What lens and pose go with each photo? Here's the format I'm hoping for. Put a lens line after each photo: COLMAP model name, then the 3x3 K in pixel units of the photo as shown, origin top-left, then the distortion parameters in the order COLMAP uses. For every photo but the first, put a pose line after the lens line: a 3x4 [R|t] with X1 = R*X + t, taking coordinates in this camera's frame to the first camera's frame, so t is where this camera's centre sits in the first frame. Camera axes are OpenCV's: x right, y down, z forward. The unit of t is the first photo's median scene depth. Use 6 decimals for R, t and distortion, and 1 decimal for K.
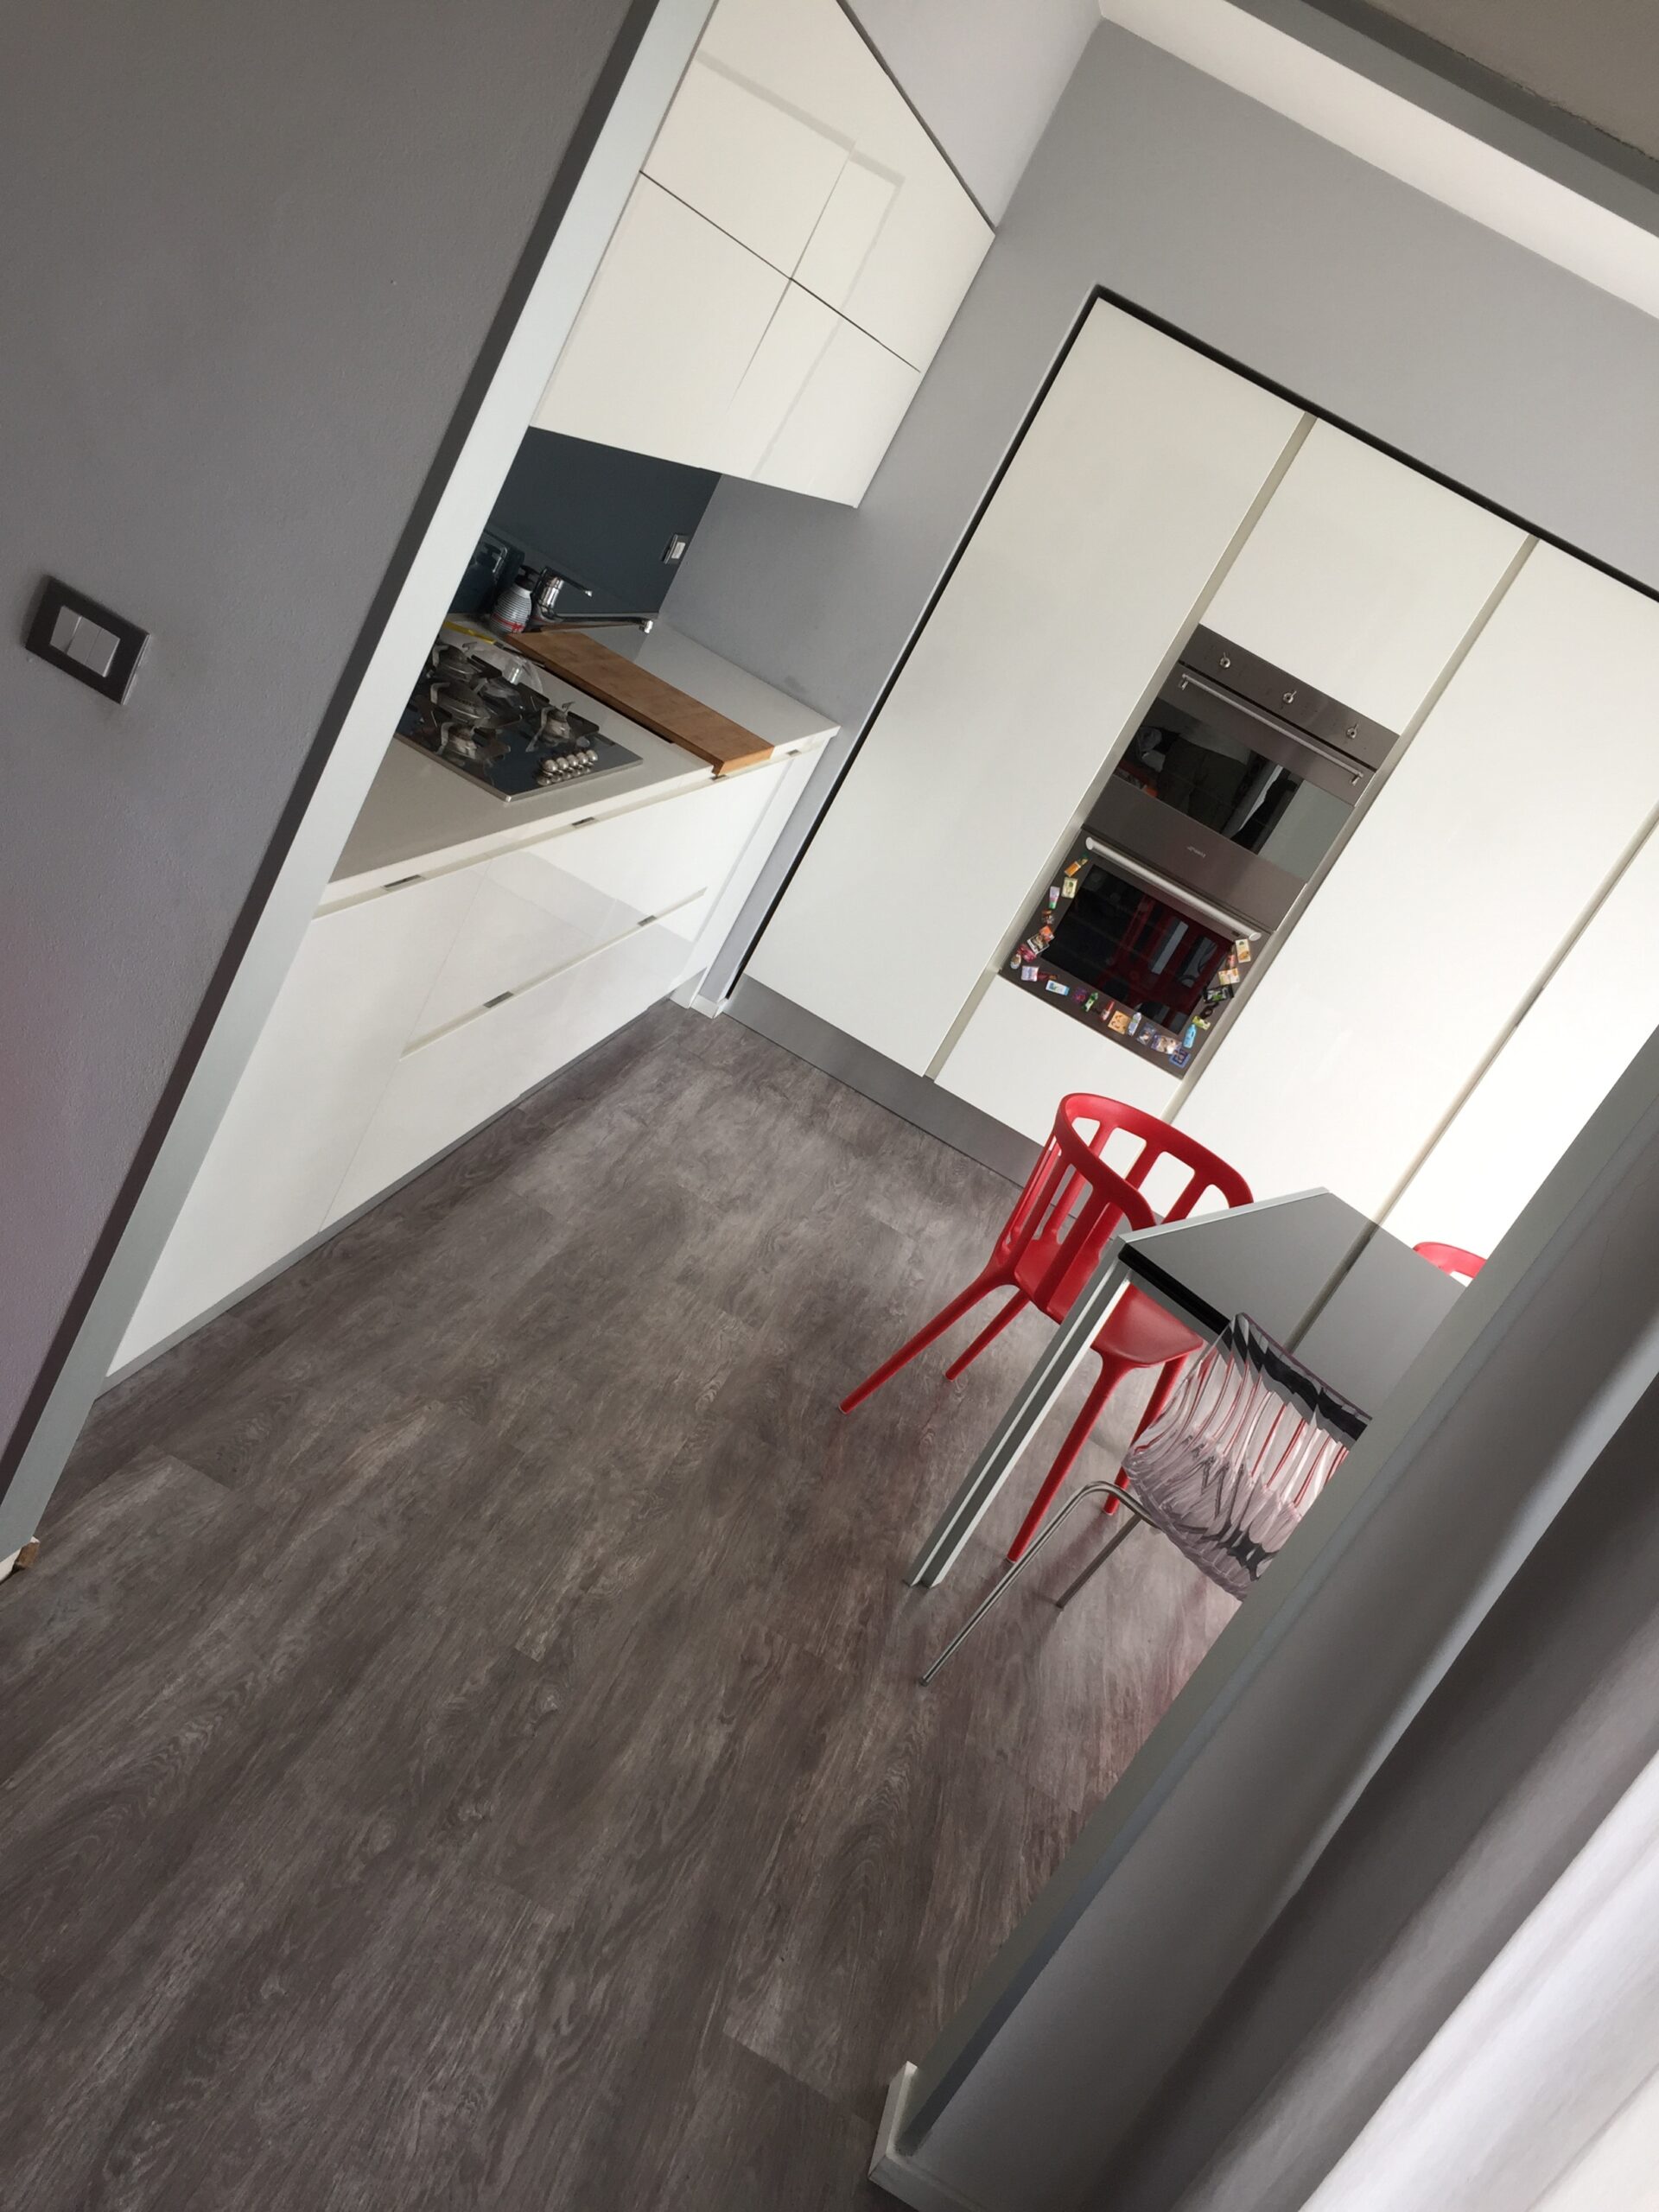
lens RADIAL K [[1911.0, 0, 829.5], [0, 1911.0, 1106.0], [0, 0, 1]] dist [0.076529, -0.142010]
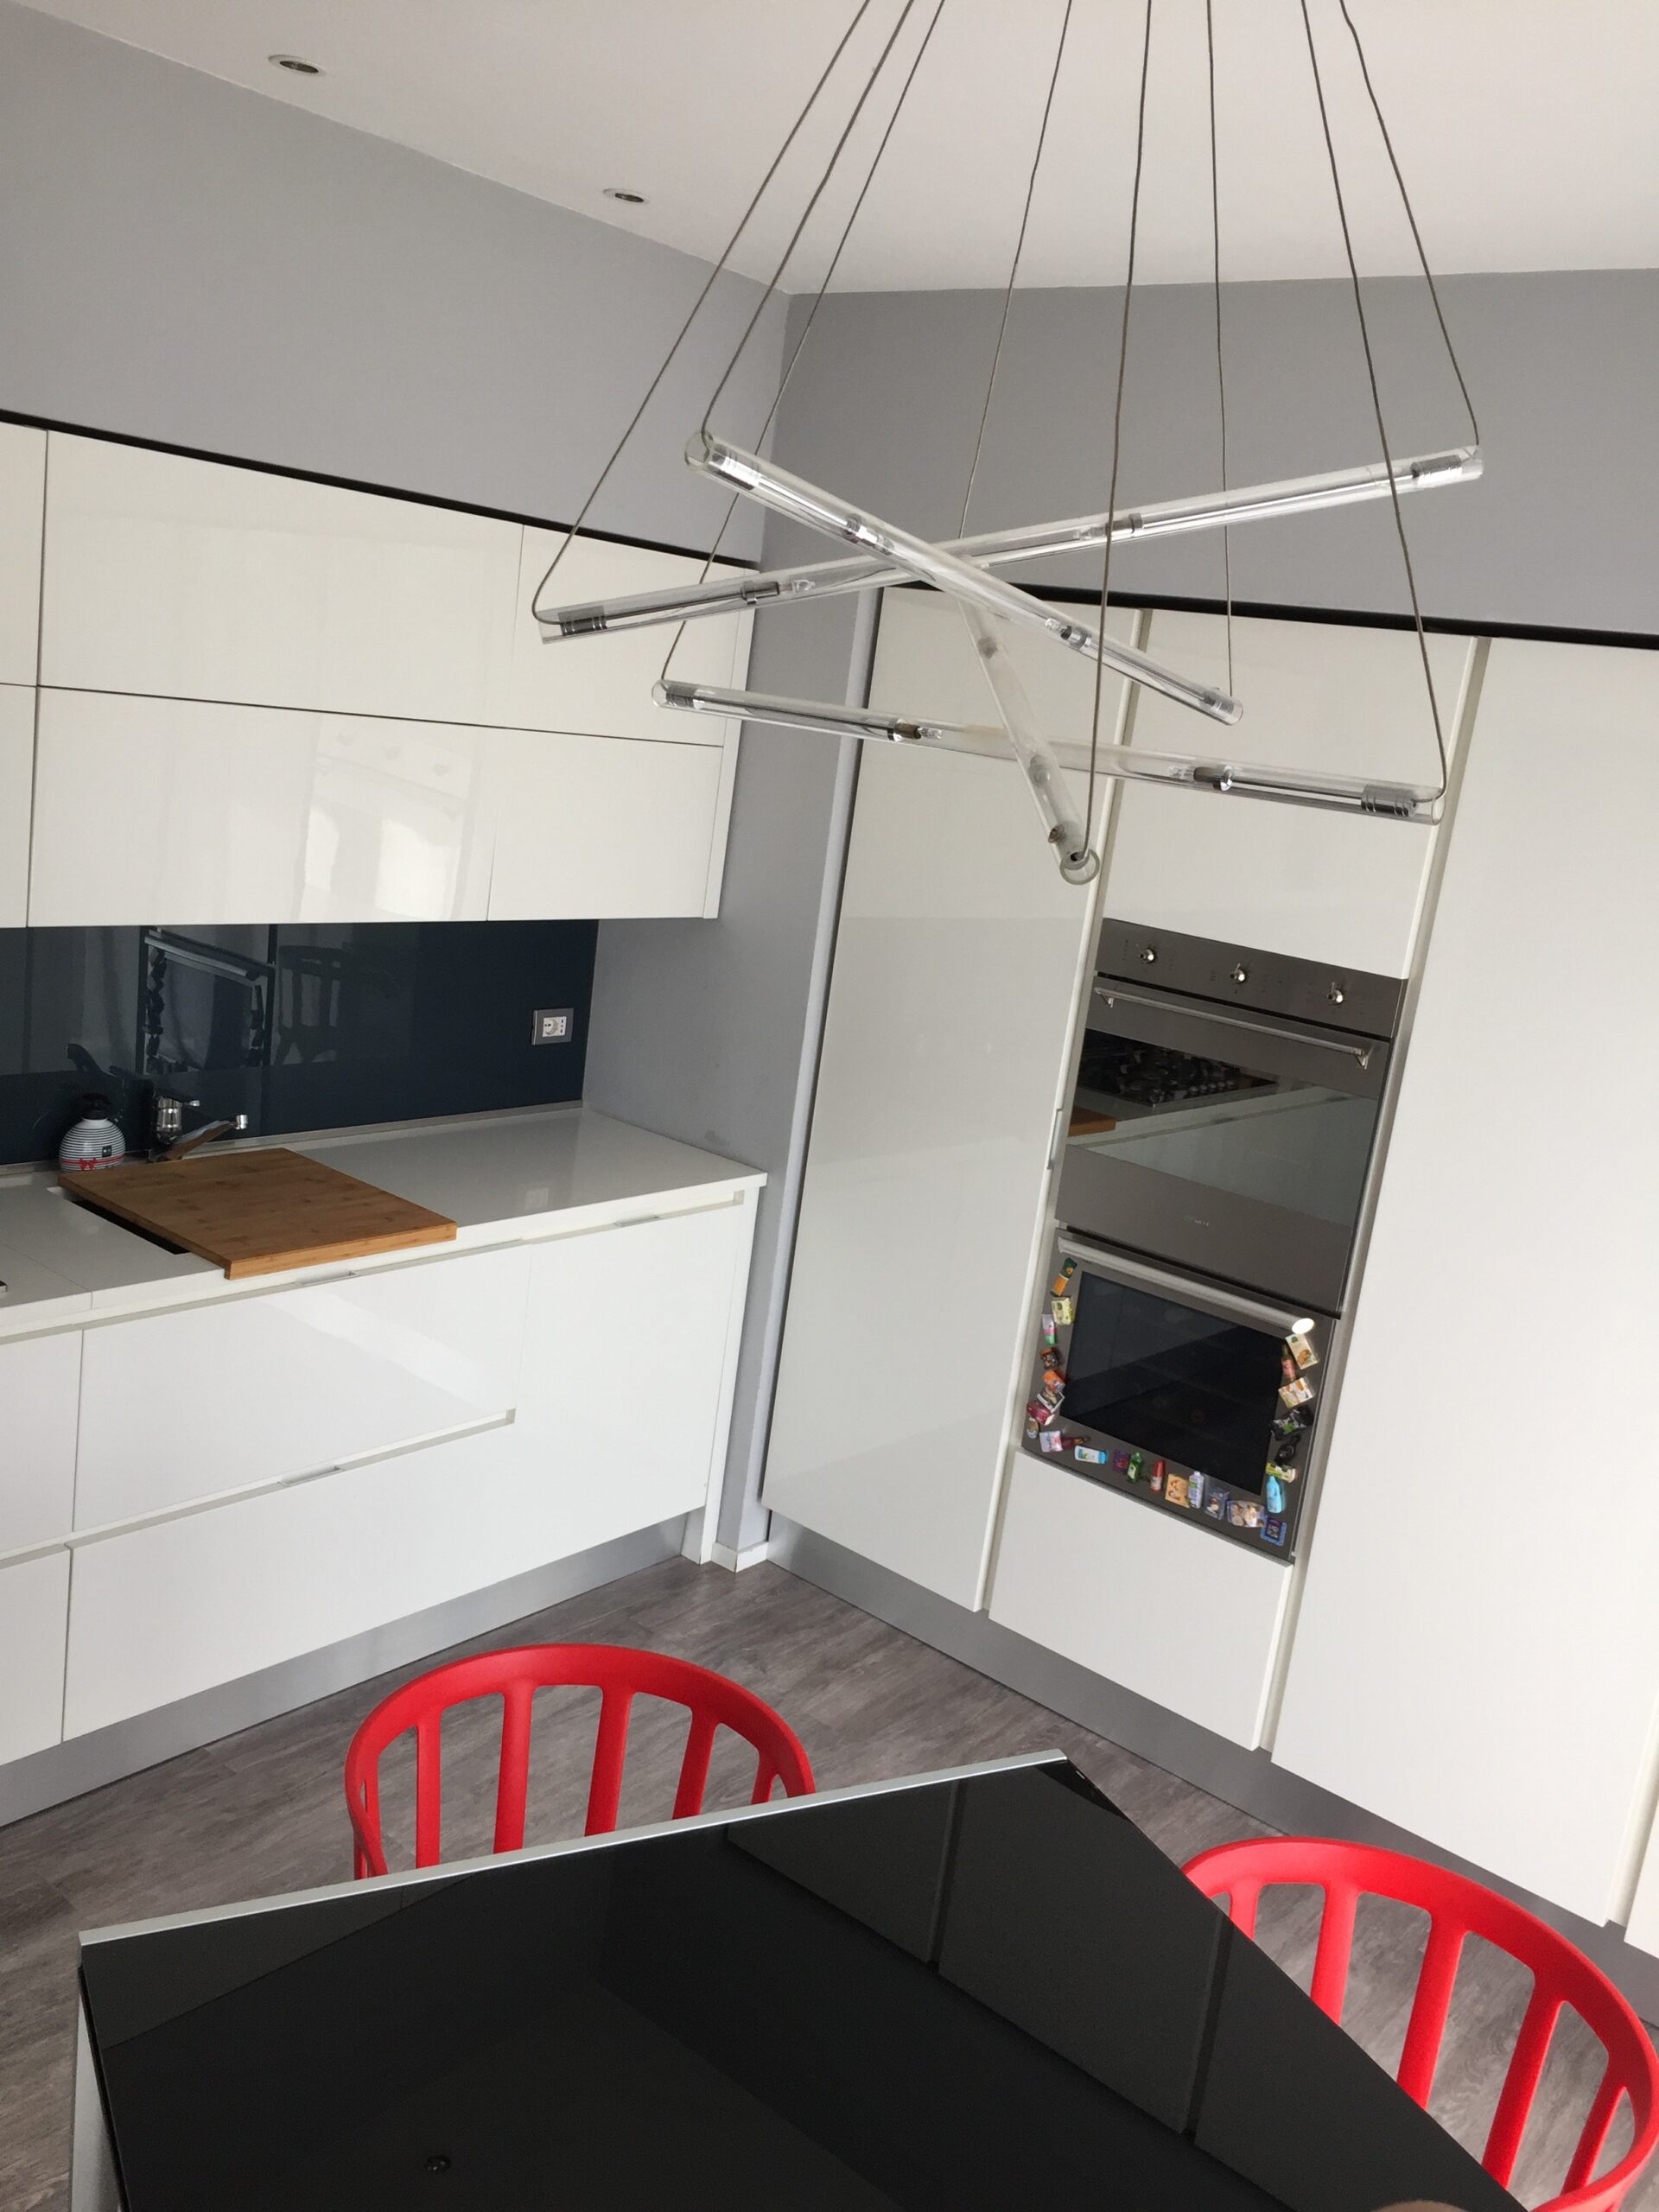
lens RADIAL K [[1911.0, 0, 829.5], [0, 1911.0, 1106.0], [0, 0, 1]] dist [0.076529, -0.142010]
pose [[0.845273, -0.261271, -0.466102, 0.718393], [0.117596, 0.941877, -0.314705, 0.048715], [0.521234, 0.211200, 0.826868, 0.629493]]
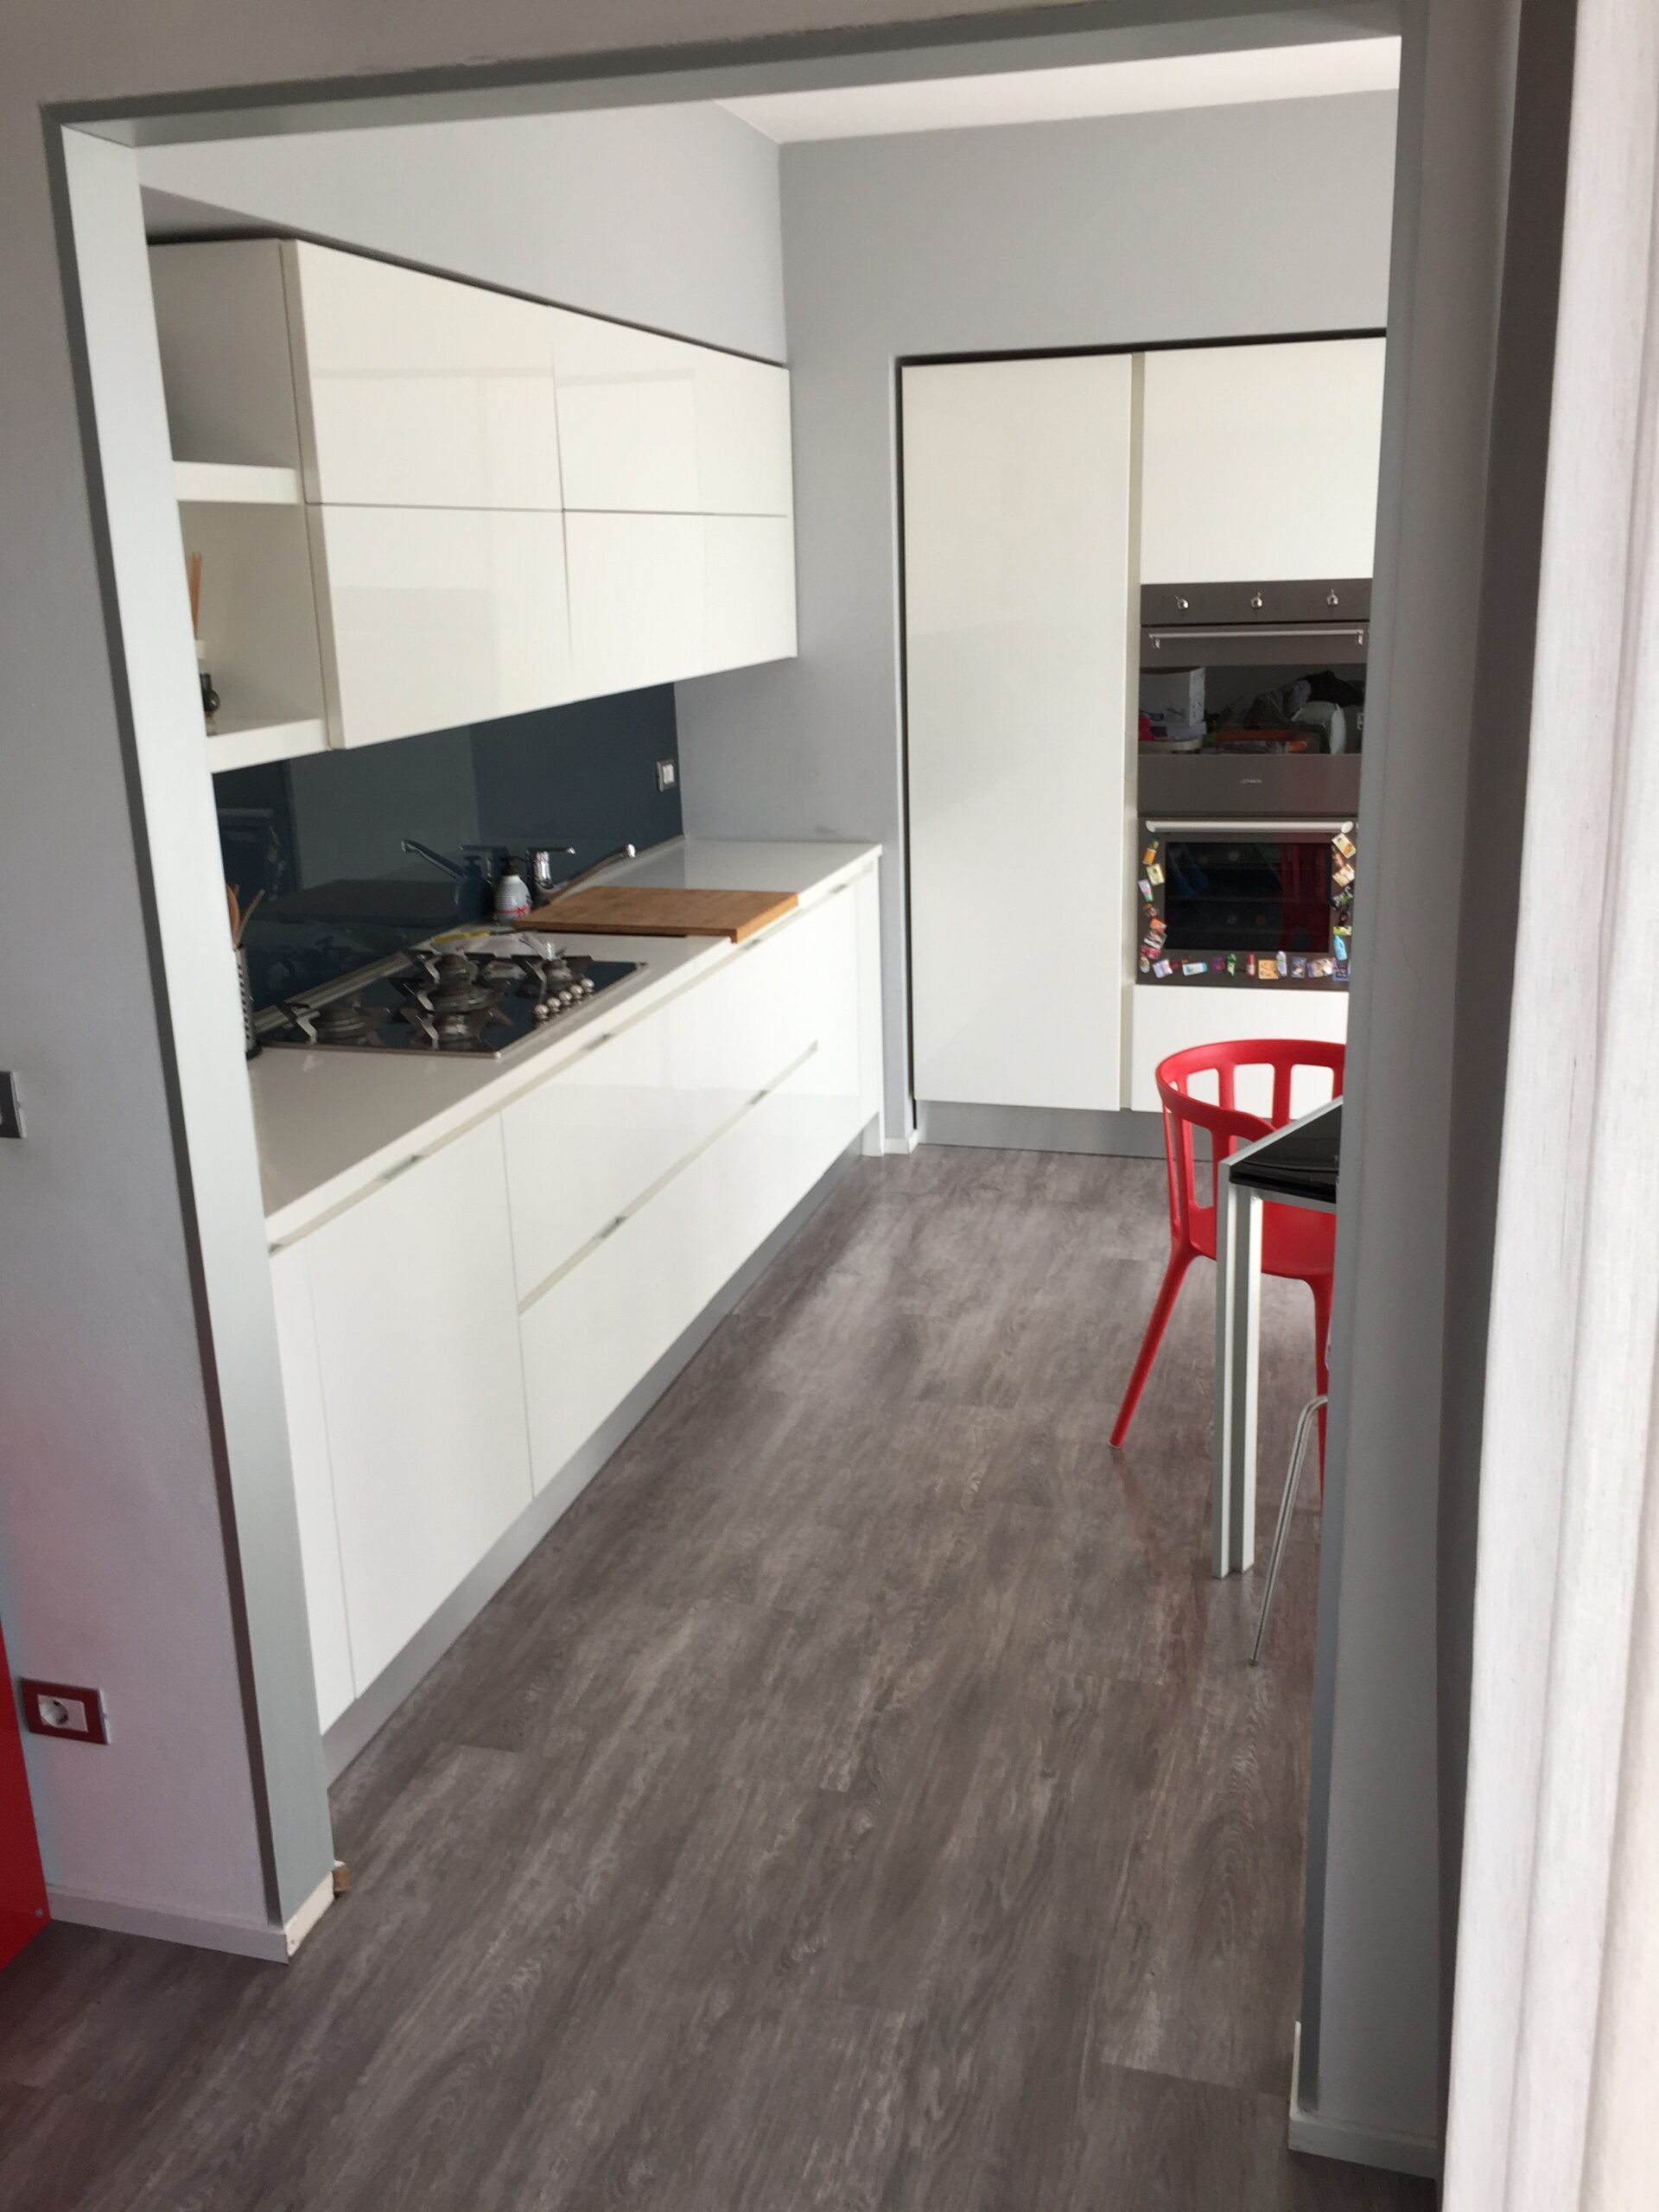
lens RADIAL K [[1911.0, 0, 829.5], [0, 1911.0, 1106.0], [0, 0, 1]] dist [0.076529, -0.142010]
pose [[0.872034, -0.455780, -0.178387, 0.178827], [0.437327, 0.889239, -0.134164, 0.094032], [0.219778, 0.038982, 0.974771, -0.009068]]
